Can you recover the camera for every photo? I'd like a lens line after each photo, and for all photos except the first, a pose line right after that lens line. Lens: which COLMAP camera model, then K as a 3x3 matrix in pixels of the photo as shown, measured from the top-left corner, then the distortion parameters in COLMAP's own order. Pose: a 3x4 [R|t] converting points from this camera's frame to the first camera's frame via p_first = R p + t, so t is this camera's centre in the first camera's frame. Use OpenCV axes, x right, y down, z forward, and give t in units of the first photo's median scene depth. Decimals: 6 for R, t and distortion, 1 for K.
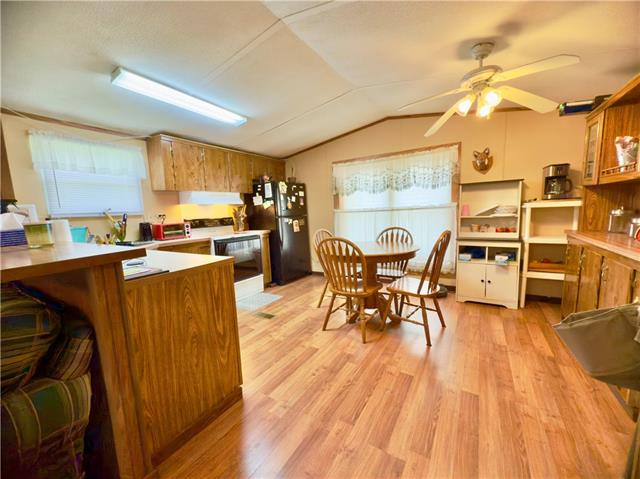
lens RADIAL K [[256.2, 0, 320.4], [0, 256.2, 243.0], [0, 0, 1]] dist [0.001022, -0.000127]
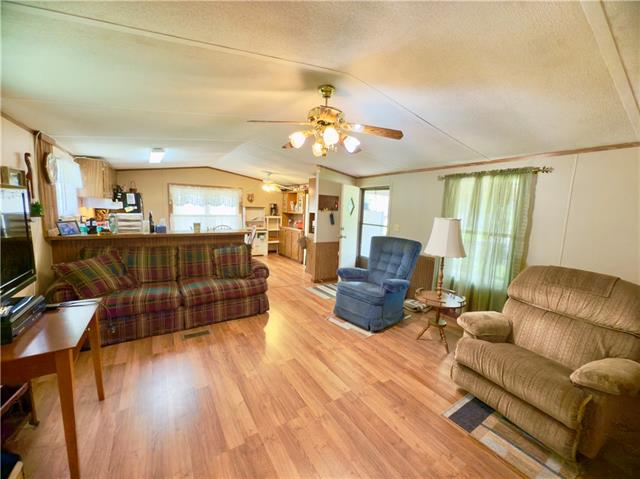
lens RADIAL K [[256.2, 0, 320.3], [0, 256.2, 241.7], [0, 0, 1]] dist [0.001022, -0.000127]
pose [[0.436502, -0.058943, 0.897770, -1.056865], [0.063383, 0.997387, 0.034666, 0.043641], [-0.897468, 0.041772, 0.439098, -0.530812]]
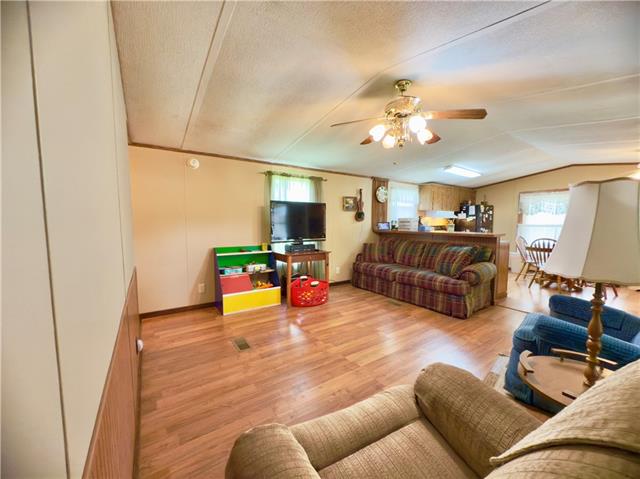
lens RADIAL K [[255.9, 0, 319.0], [0, 255.9, 241.8], [0, 0, 1]] dist [-0.000632, -0.000153]
pose [[0.907381, 0.077145, -0.413169, -0.418604], [-0.094802, 0.995245, -0.022371, 0.129418], [0.409479, 0.059468, 0.910379, -0.914882]]
